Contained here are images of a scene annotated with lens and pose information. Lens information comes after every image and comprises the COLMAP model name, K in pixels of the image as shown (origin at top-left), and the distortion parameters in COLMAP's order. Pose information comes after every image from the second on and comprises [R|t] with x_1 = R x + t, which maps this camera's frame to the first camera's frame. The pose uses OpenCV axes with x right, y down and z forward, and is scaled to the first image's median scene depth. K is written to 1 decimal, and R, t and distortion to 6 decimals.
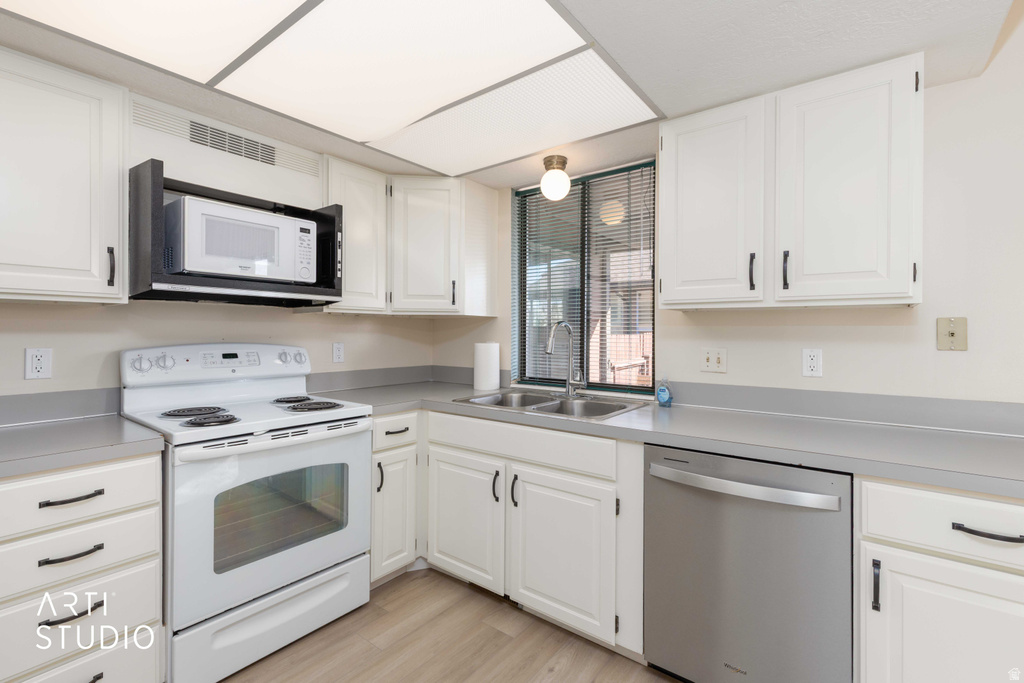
lens RADIAL K [[462.5, 0, 511.7], [0, 462.5, 334.8], [0, 0, 1]] dist [0.008075, -0.000161]
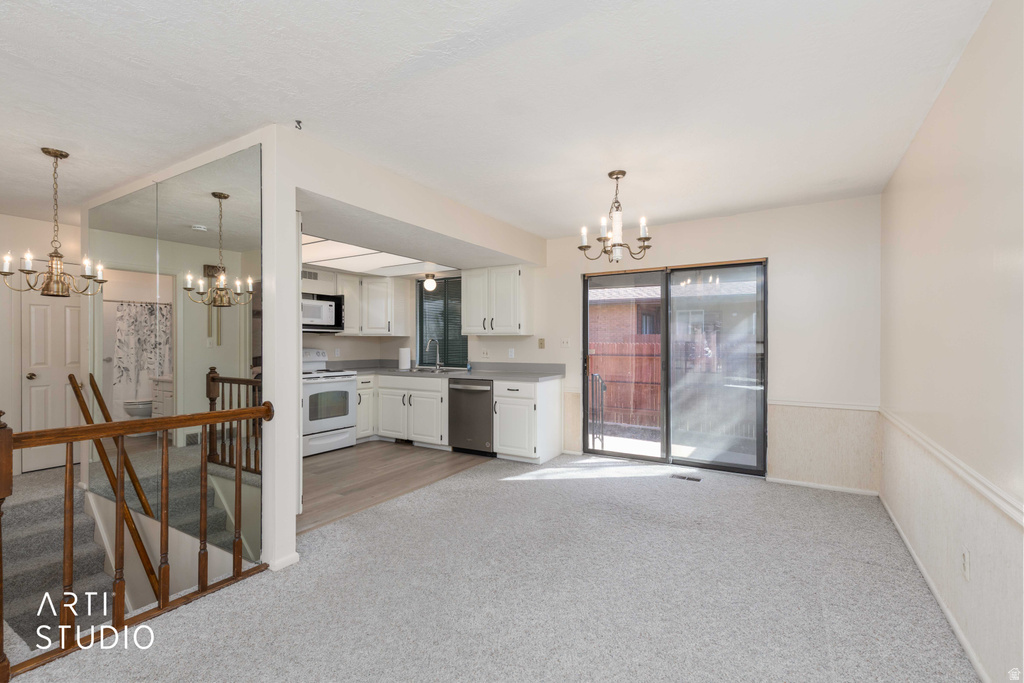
lens RADIAL K [[462.5, 0, 517.6], [0, 462.5, 341.5], [0, 0, 1]] dist [0.008075, -0.000161]
pose [[0.992894, -0.003369, 0.118951, 0.293970], [0.004283, 0.999963, -0.007428, 0.005900], [-0.118921, 0.007885, 0.992872, -1.710760]]
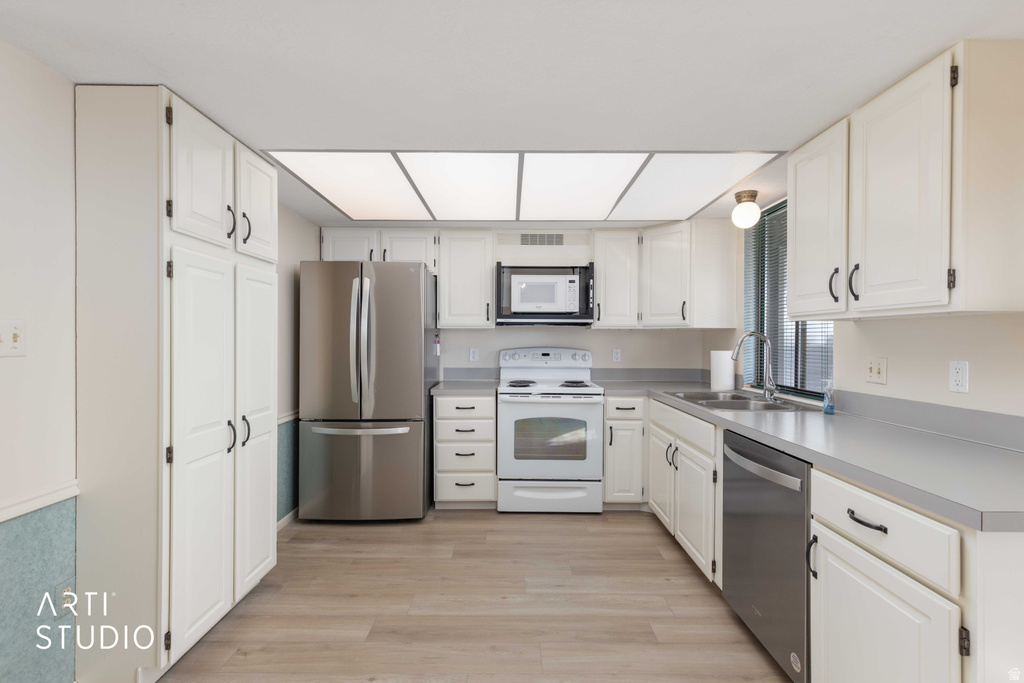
lens RADIAL K [[462.5, 0, 508.0], [0, 462.5, 339.9], [0, 0, 1]] dist [0.008075, -0.000161]
pose [[0.602787, -0.001870, -0.797900, 0.734848], [-0.003801, 0.999979, -0.005215, -0.001616], [0.797893, 0.006176, 0.602767, -0.198534]]
